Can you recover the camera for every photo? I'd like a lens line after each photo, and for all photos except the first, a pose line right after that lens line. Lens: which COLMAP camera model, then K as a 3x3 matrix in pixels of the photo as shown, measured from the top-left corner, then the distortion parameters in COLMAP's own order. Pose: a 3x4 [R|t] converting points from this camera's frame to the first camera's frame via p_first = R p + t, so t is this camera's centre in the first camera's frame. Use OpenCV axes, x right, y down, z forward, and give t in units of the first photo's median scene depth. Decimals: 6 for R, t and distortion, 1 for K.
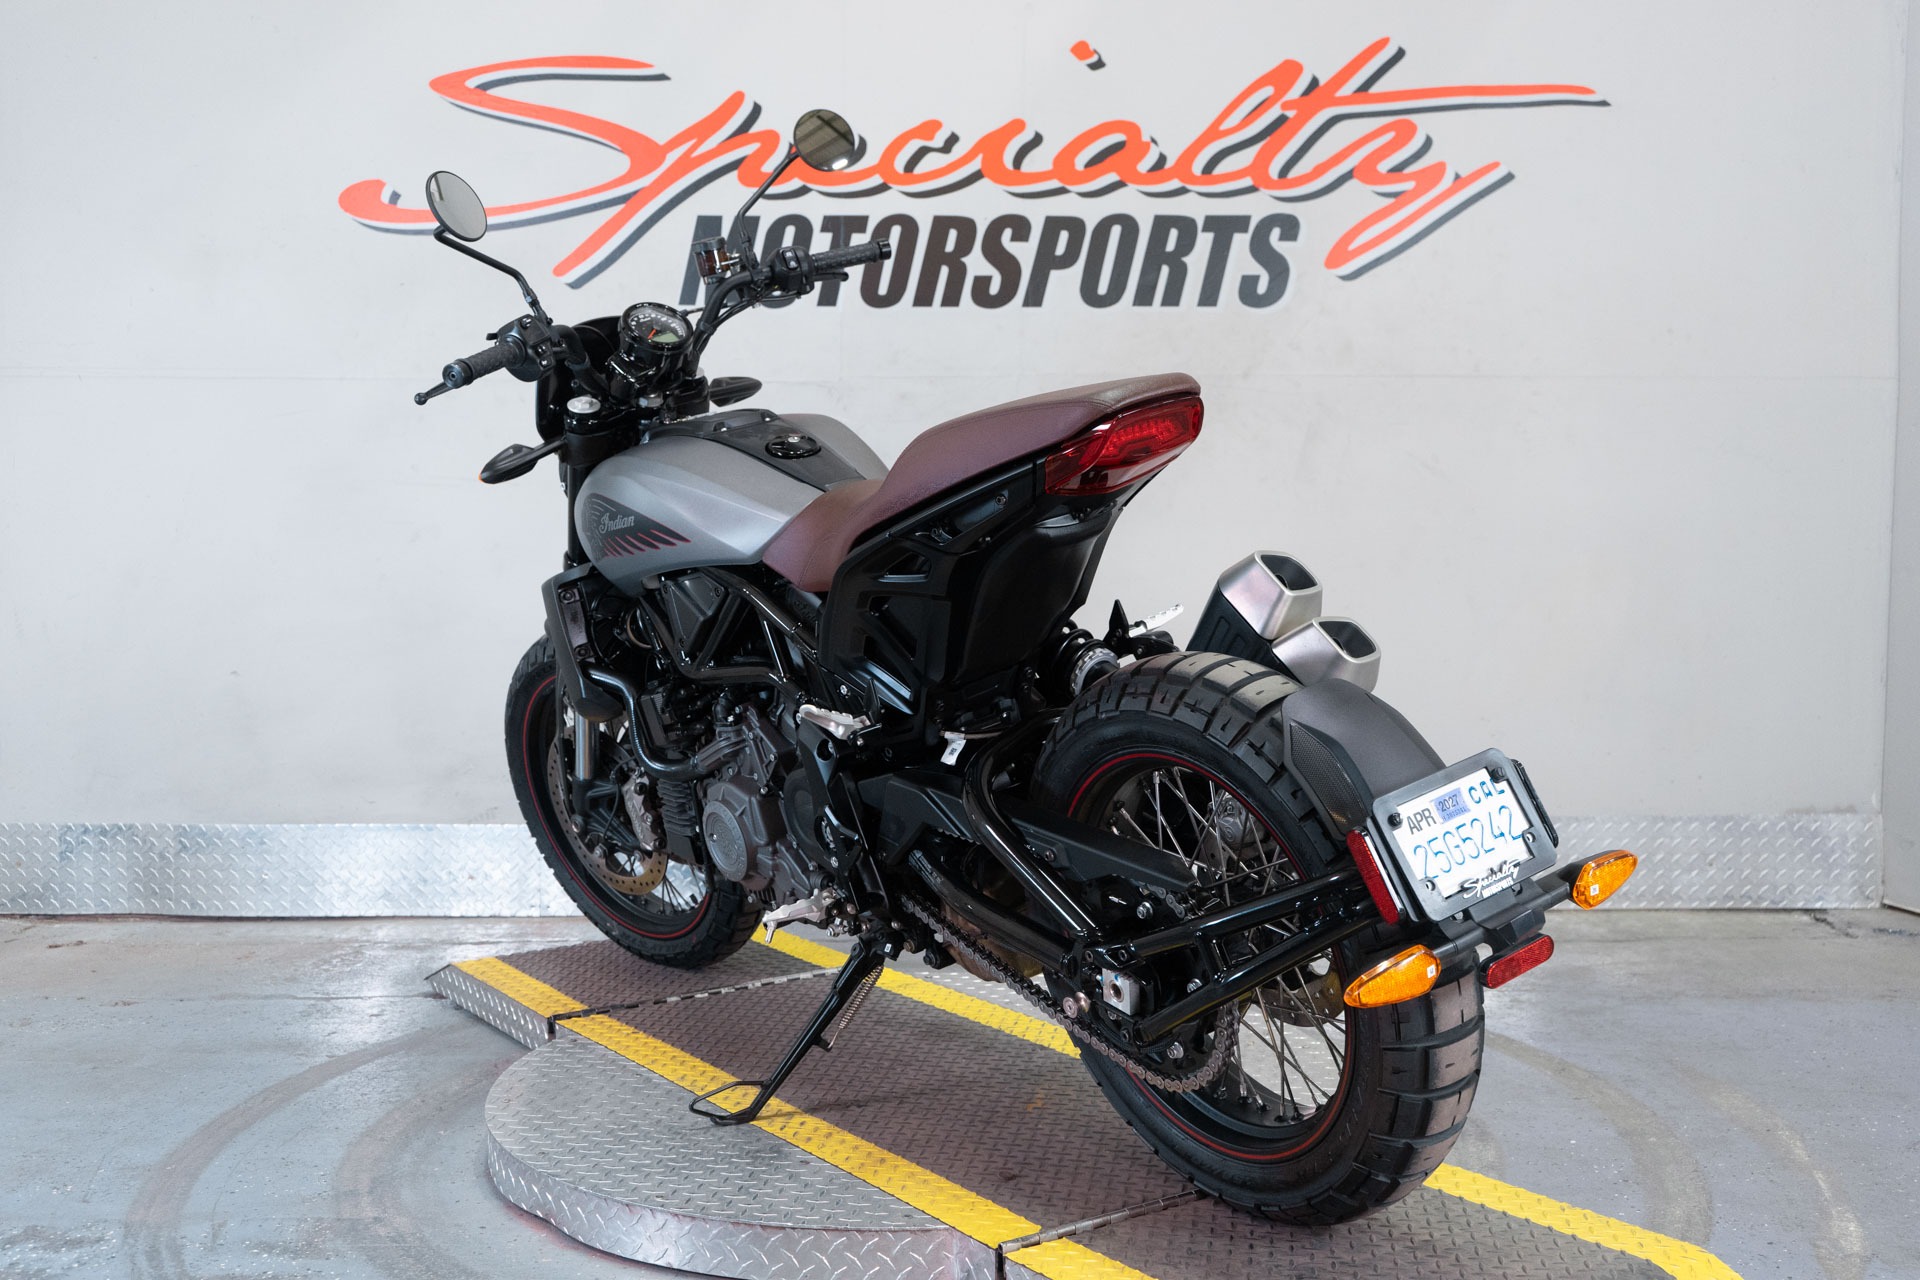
lens RADIAL K [[2037.9, 0, 960.0], [0, 2037.9, 640.0], [0, 0, 1]] dist [0.009532, 0.004011]
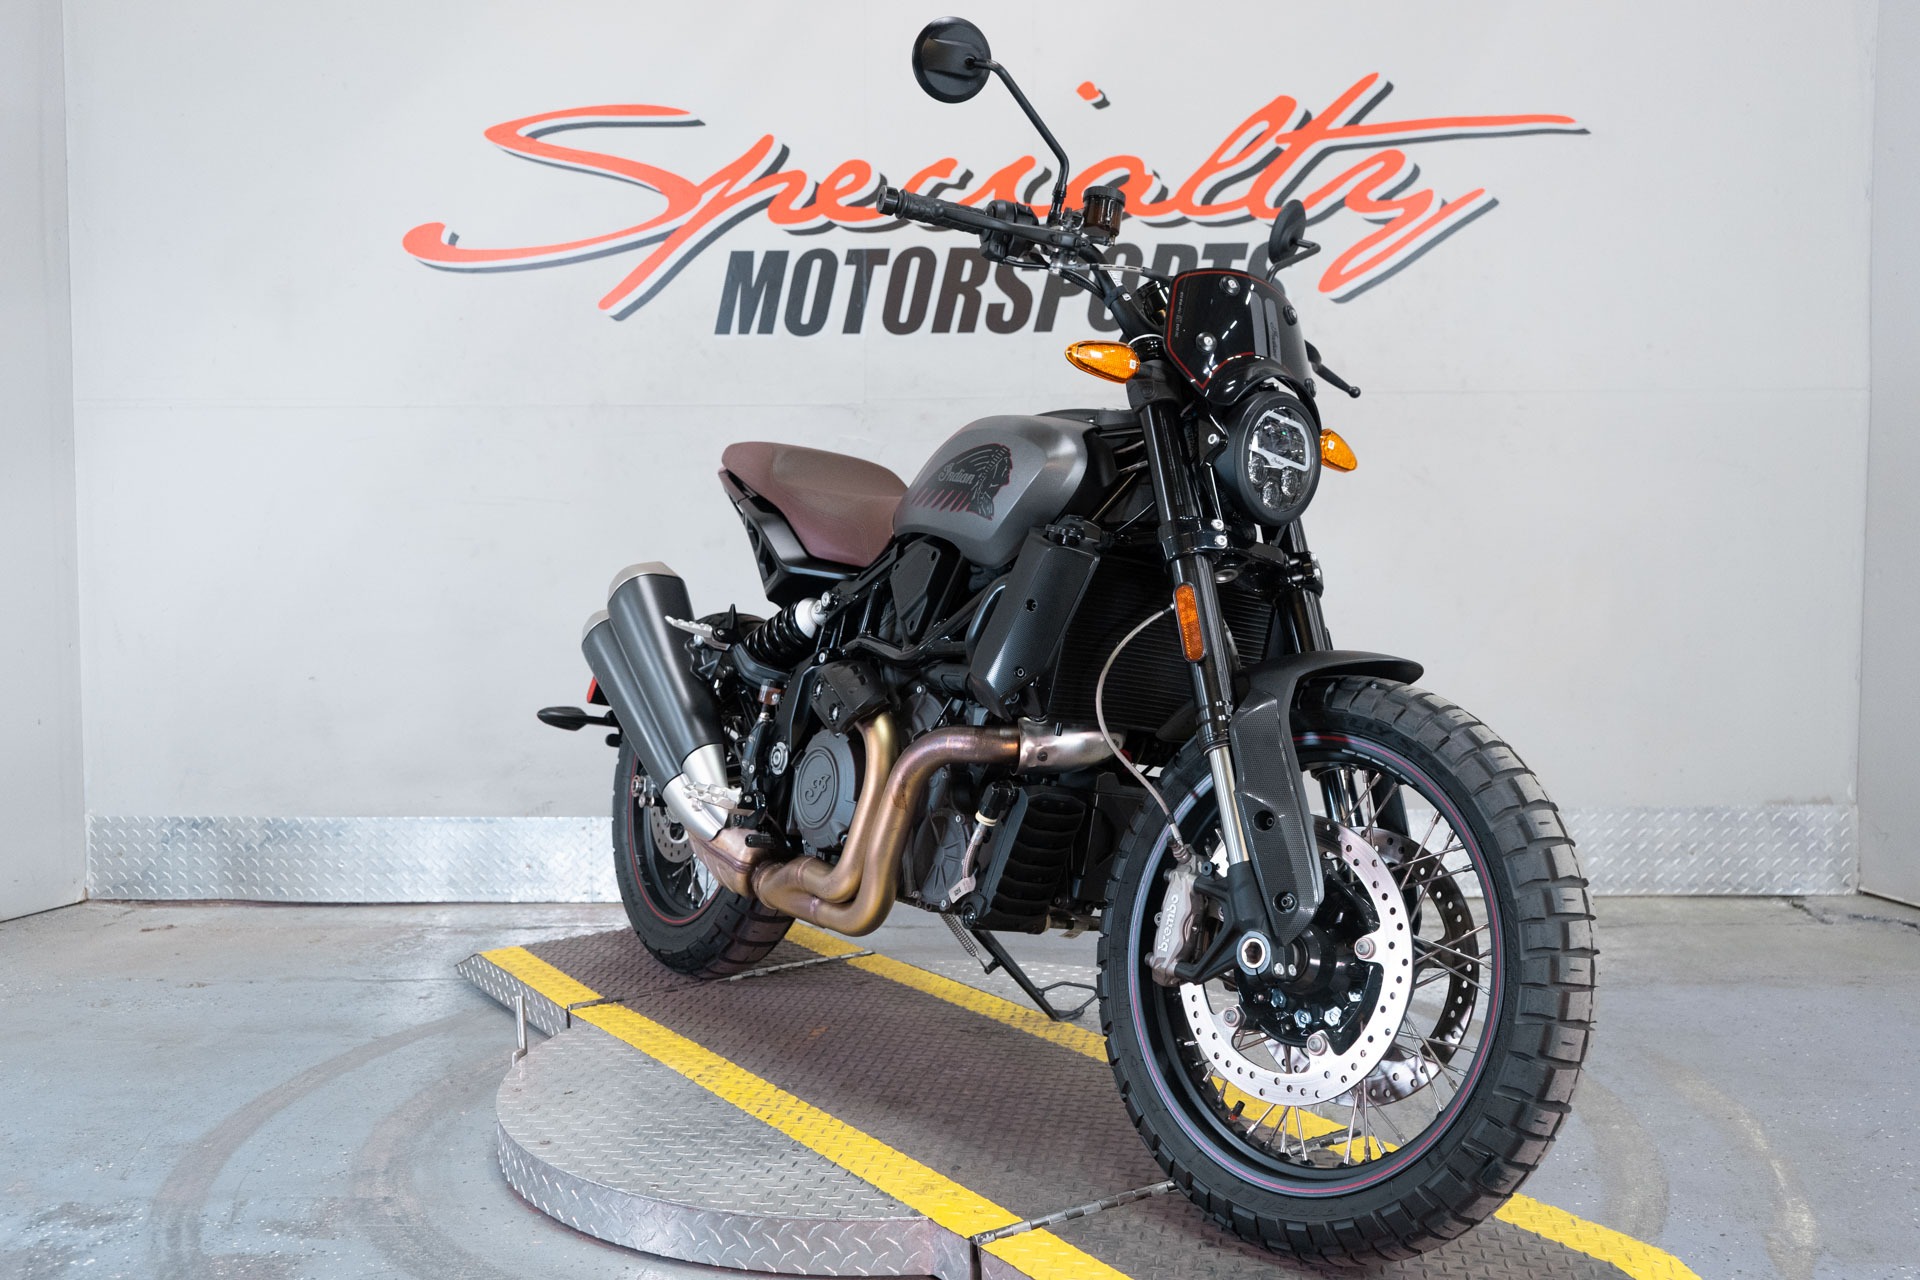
lens RADIAL K [[1841.0, 0, 955.4], [0, 1841.0, 638.8], [0, 0, 1]] dist [0.005767, -0.001703]
pose [[0.999036, -0.005962, -0.043500, 0.030790], [0.005969, 0.999982, 0.000049, -0.002949], [0.043499, -0.000309, 0.999053, 0.034645]]
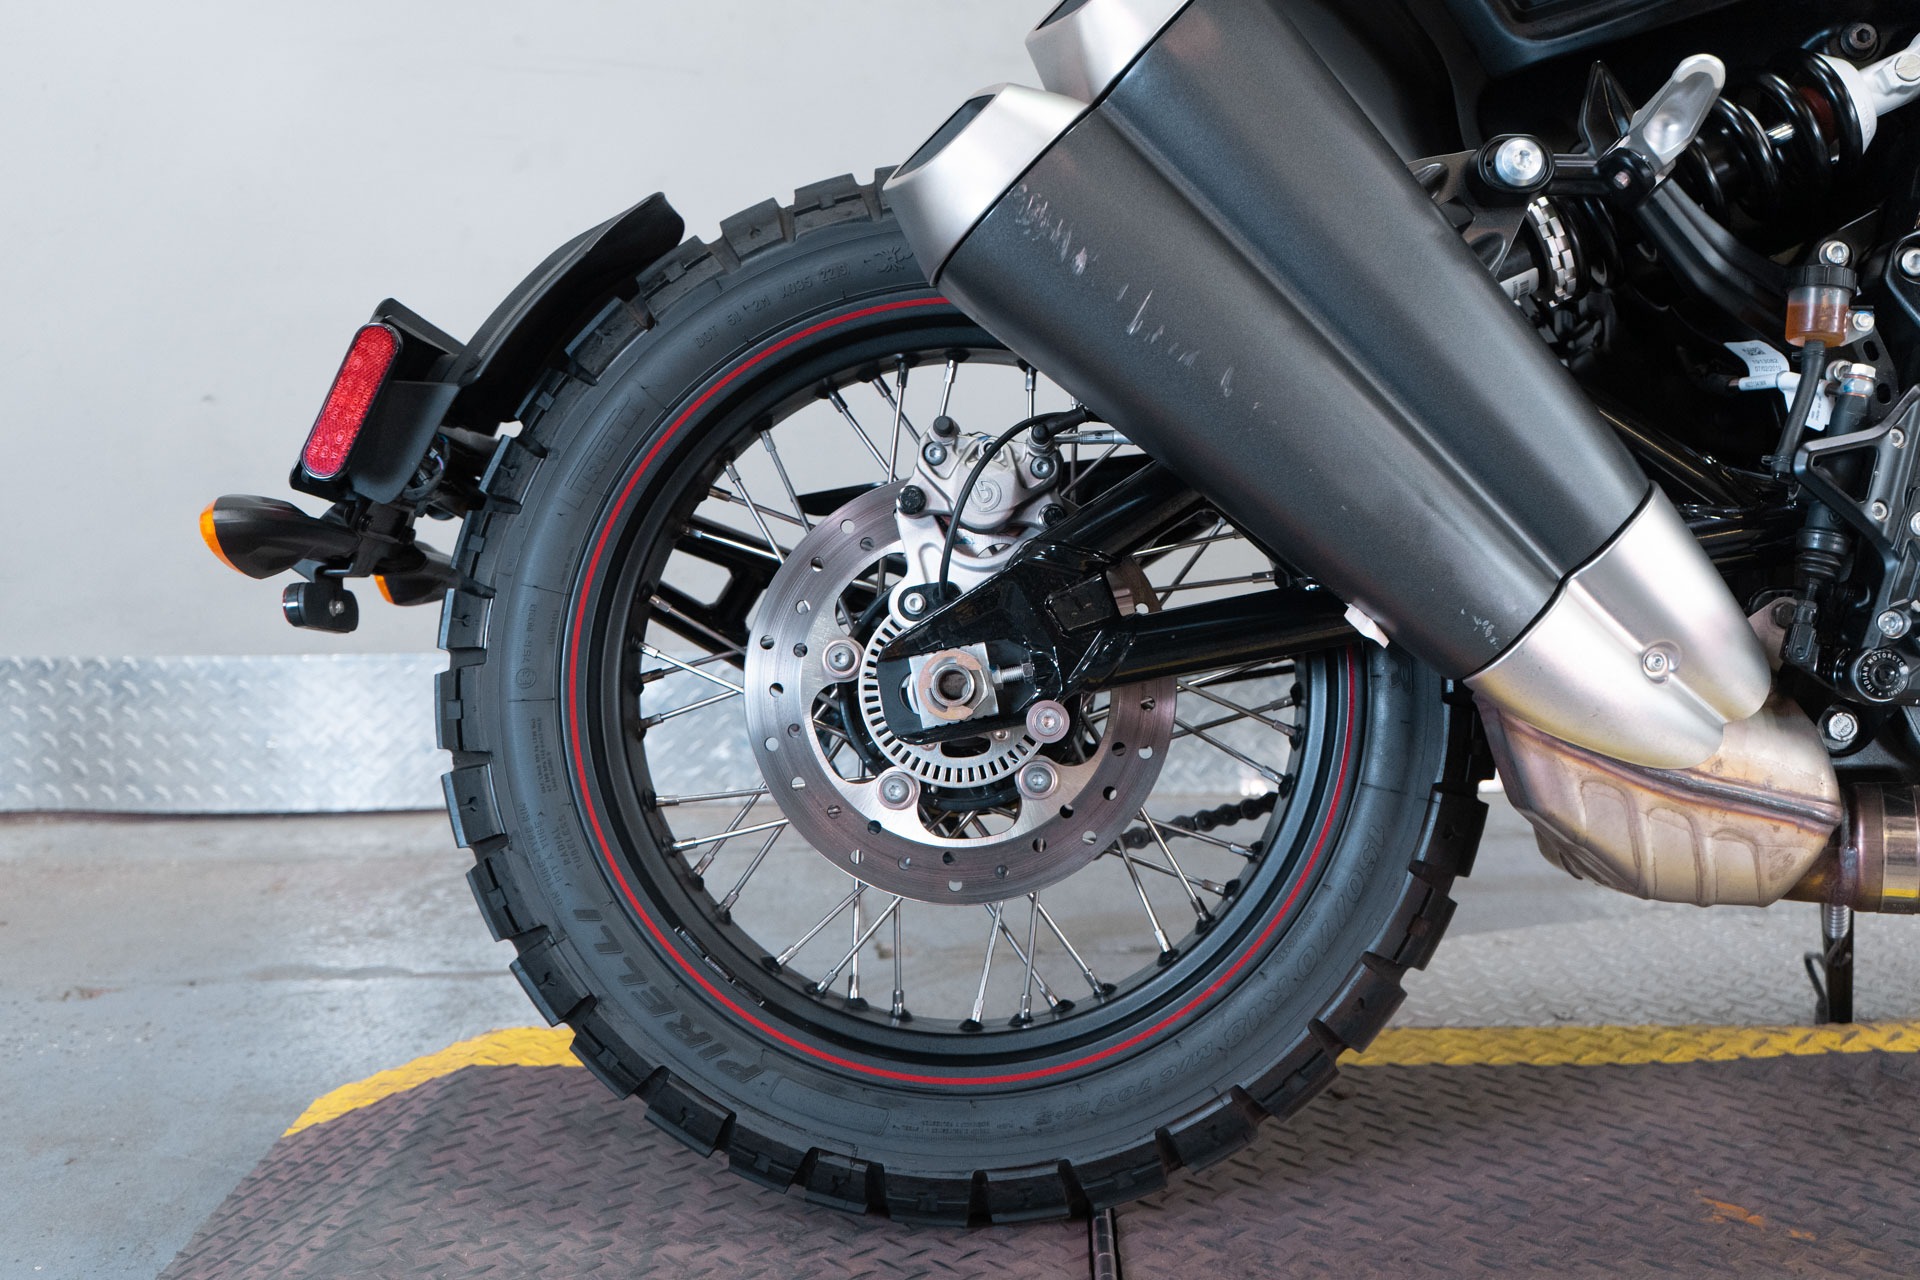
lens RADIAL K [[2018.1, 0, 915.4], [0, 2018.1, 672.0], [0, 0, 1]] dist [0.001760, -0.006338]
pose [[0.996955, -0.008406, 0.077524, -0.204536], [0.001622, 0.996193, 0.087164, 0.045104], [-0.077961, -0.086772, 0.993173, 0.415302]]
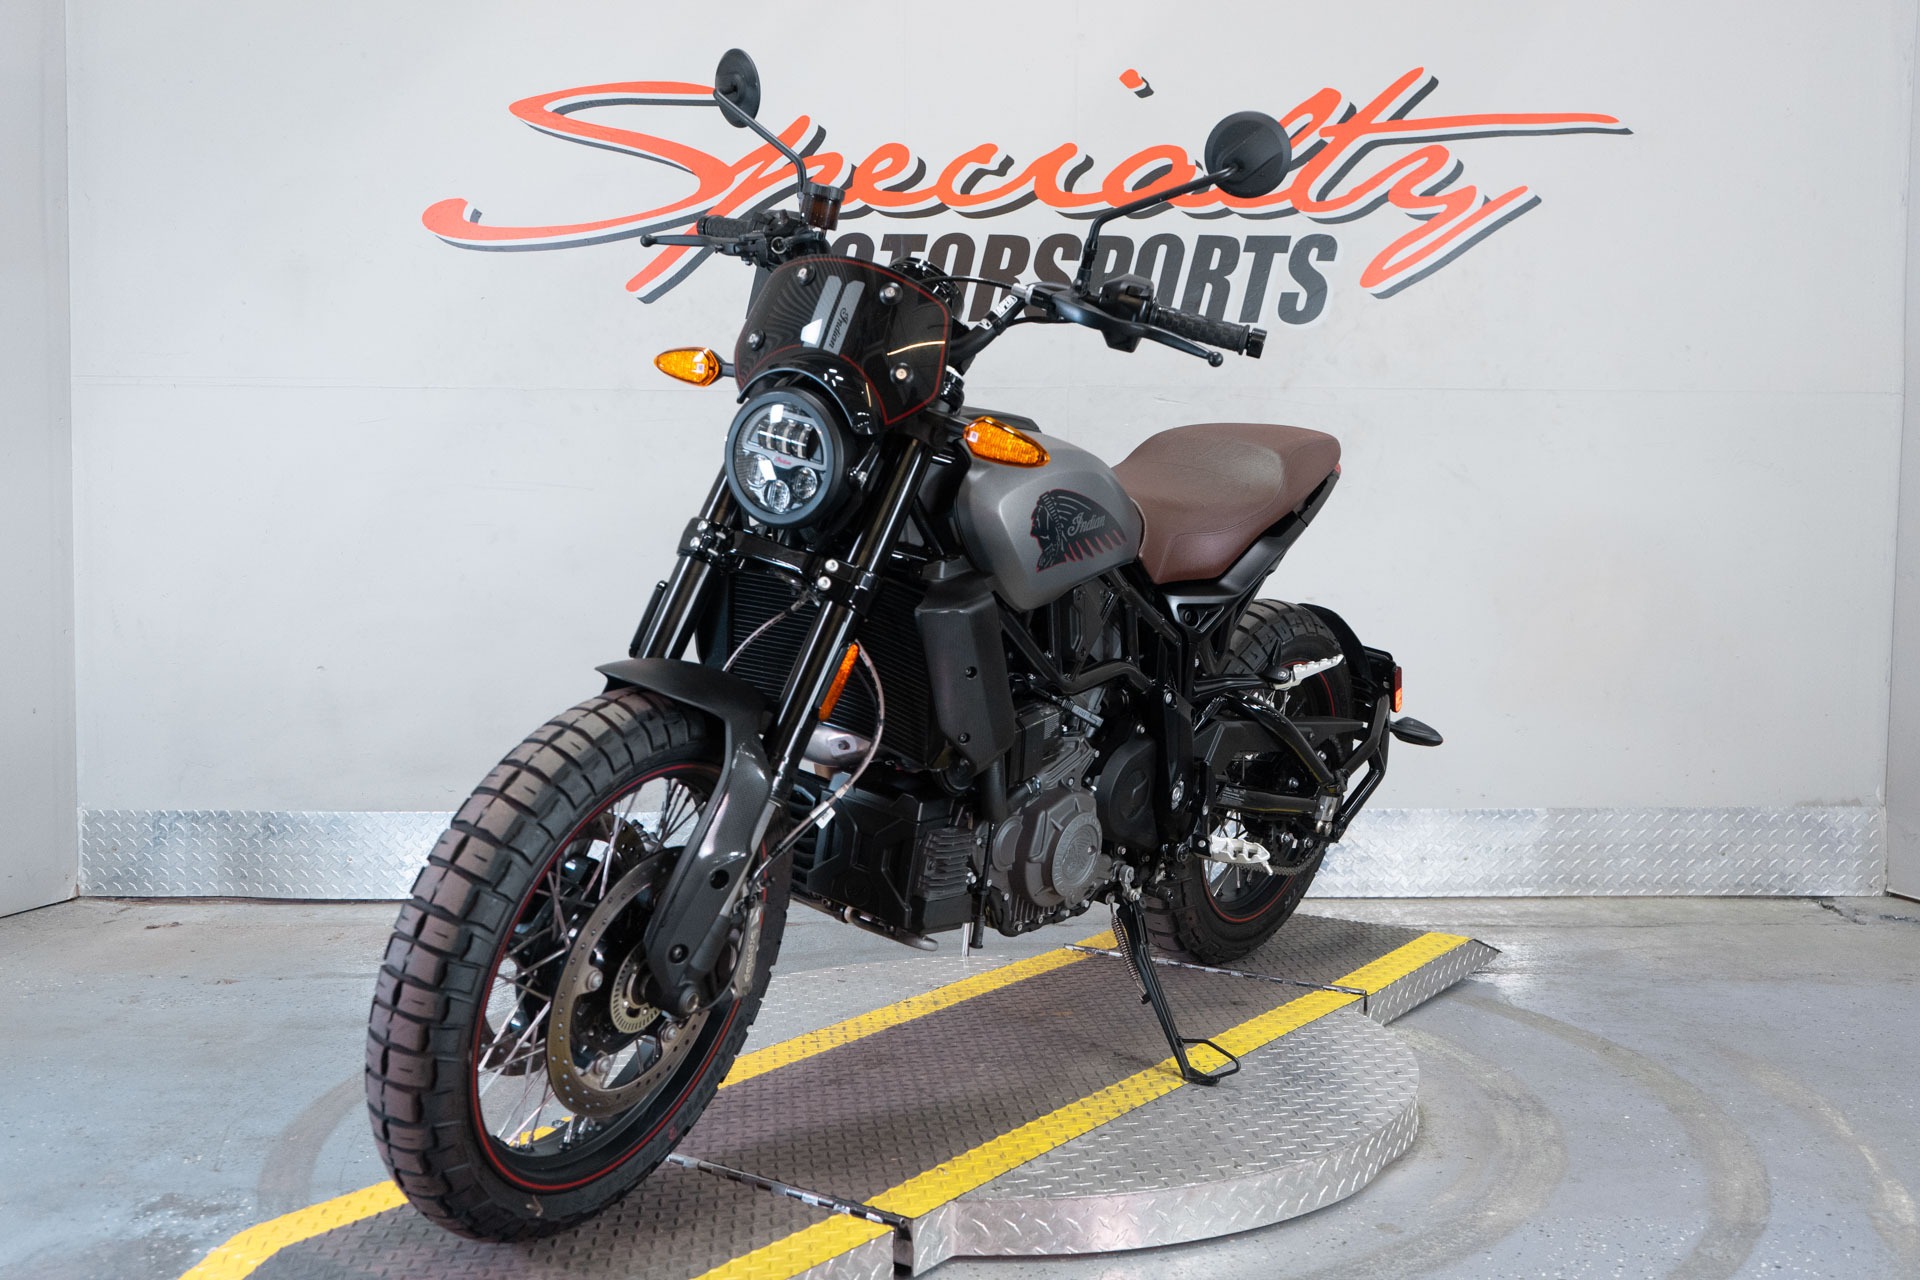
lens RADIAL K [[1933.7, 0, 960.0], [0, 1933.7, 640.0], [0, 0, 1]] dist [-0.000660, 0.024002]
pose [[0.999986, 0.003392, 0.004104, -0.031309], [-0.003395, 0.999994, 0.000566, 0.000248], [-0.004102, -0.000580, 0.999991, 0.002606]]
